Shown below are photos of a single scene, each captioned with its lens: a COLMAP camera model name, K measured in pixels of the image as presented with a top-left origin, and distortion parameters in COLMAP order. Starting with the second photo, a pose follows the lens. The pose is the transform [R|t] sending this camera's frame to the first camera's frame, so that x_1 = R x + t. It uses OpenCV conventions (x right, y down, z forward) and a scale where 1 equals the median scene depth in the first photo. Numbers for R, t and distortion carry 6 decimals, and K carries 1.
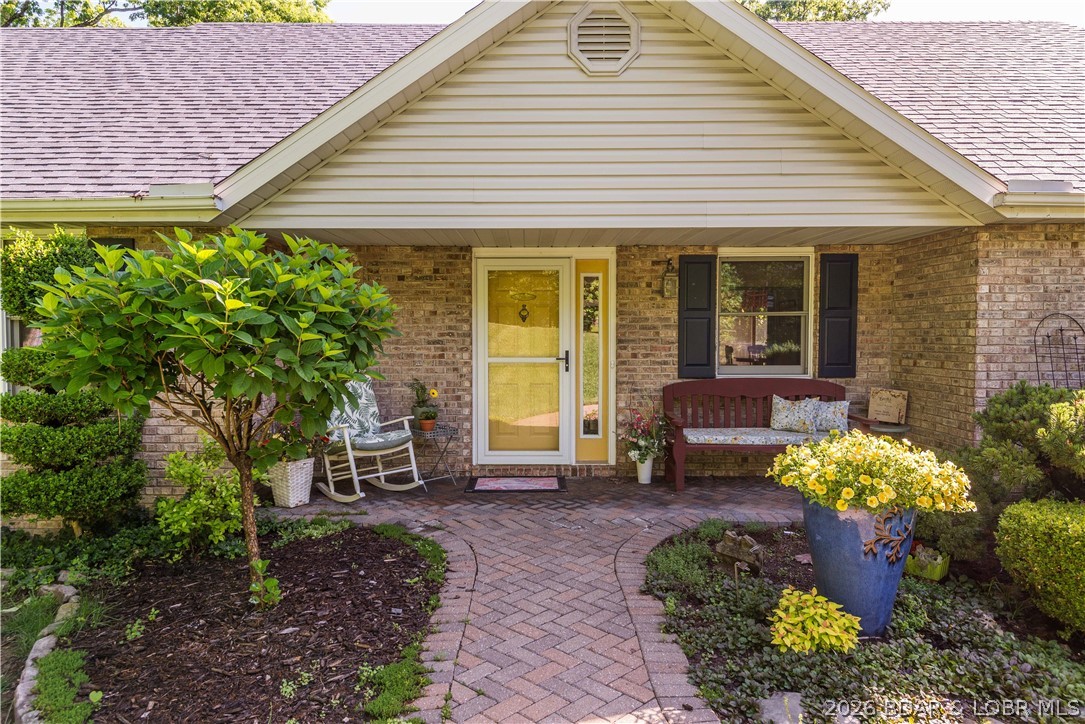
lens RADIAL K [[649.6, 0, 542.5], [0, 649.6, 362.0], [0, 0, 1]] dist [0.003555, -0.000656]
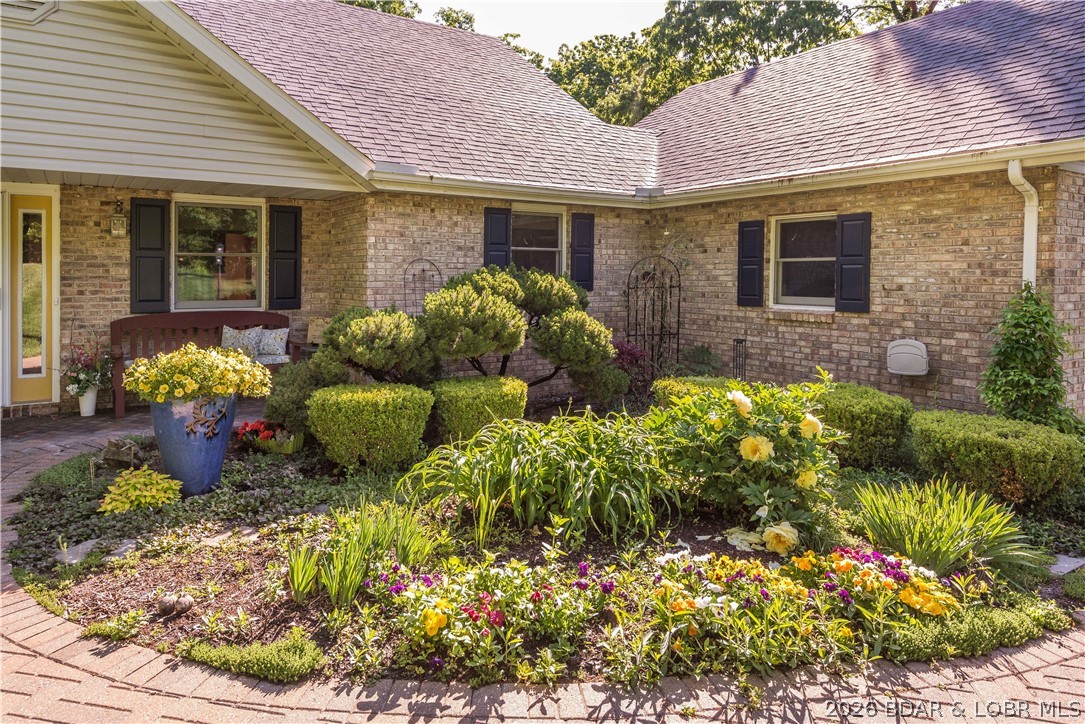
lens RADIAL K [[666.3, 0, 528.4], [0, 666.3, 288.8], [0, 0, 1]] dist [0.004730, 0.000331]
pose [[0.838500, -0.006400, 0.544864, 0.162135], [0.018217, 0.999701, -0.016292, 0.014395], [-0.544597, 0.023587, 0.838366, -0.266562]]
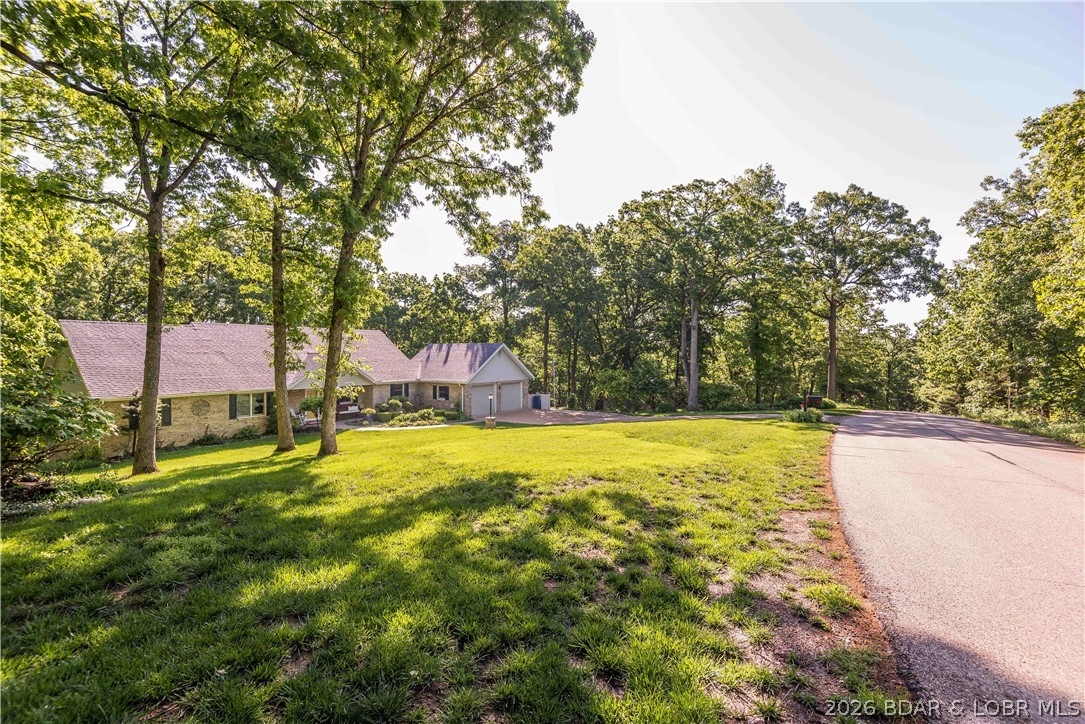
lens RADIAL K [[489.7, 0, 544.5], [0, 489.7, 358.9], [0, 0, 1]] dist [-0.002488, -0.001327]
pose [[0.559415, -0.007163, 0.828857, -2.870189], [0.037435, 0.999161, -0.016631, -0.293546], [-0.828042, 0.040332, 0.559213, -3.763724]]
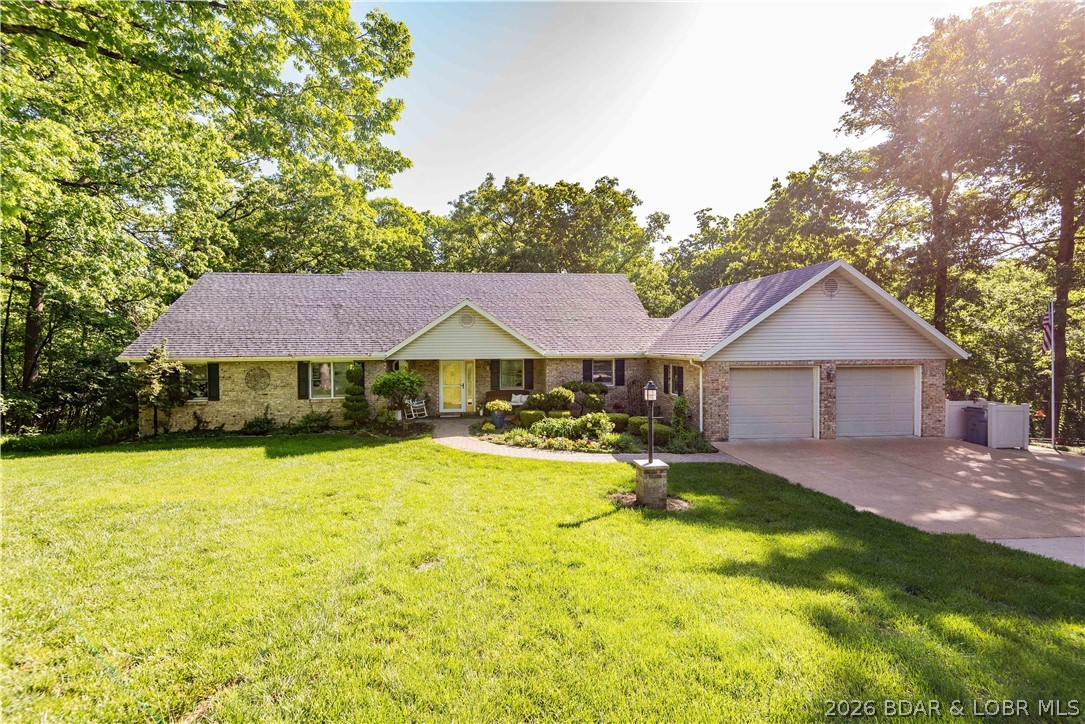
lens RADIAL K [[489.7, 0, 544.5], [0, 489.7, 358.9], [0, 0, 1]] dist [-0.002488, -0.001327]
pose [[0.994107, -0.007095, 0.108171, 0.215858], [0.009054, 0.999804, -0.017635, -0.114298], [-0.108025, 0.018510, 0.993976, -2.110997]]
